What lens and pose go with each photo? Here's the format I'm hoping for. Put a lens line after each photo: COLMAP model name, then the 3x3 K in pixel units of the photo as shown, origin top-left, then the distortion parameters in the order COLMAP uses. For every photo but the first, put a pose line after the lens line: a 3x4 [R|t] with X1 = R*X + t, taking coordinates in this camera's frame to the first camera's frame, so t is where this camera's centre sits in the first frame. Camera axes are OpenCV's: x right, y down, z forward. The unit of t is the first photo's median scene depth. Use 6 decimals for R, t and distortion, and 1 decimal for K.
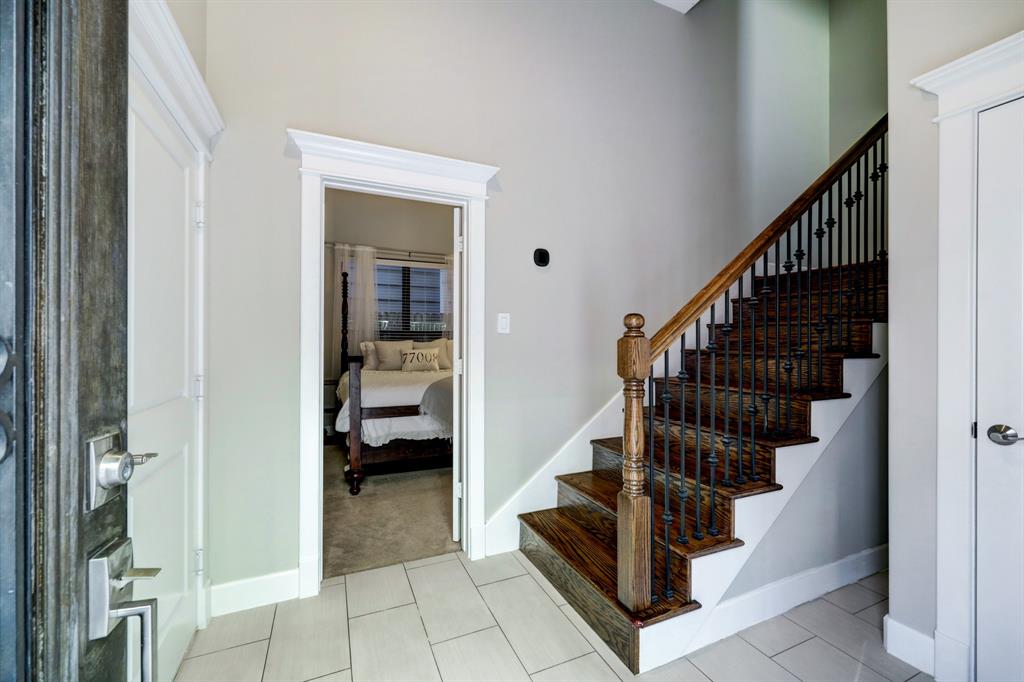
lens RADIAL K [[416.3, 0, 519.9], [0, 416.3, 341.1], [0, 0, 1]] dist [-0.000067, 0.001054]
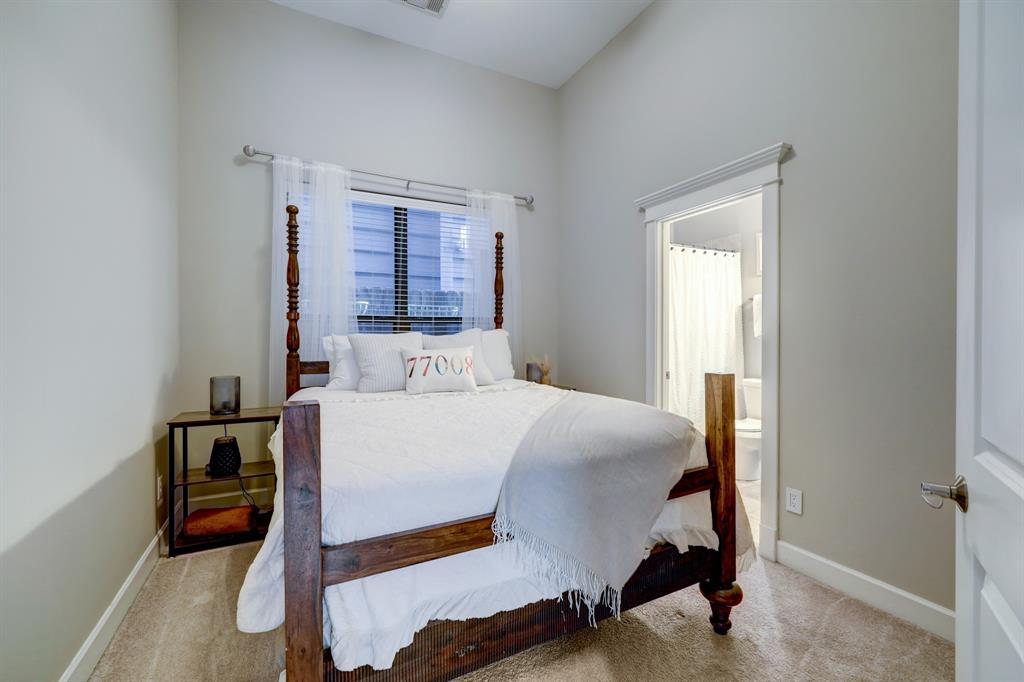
lens RADIAL K [[416.3, 0, 501.6], [0, 416.3, 342.1], [0, 0, 1]] dist [-0.000067, 0.001054]
pose [[0.999392, -0.005324, 0.034468, -0.172071], [0.004904, 0.999913, 0.012252, 0.004692], [-0.034530, -0.012075, 0.999331, 0.457429]]
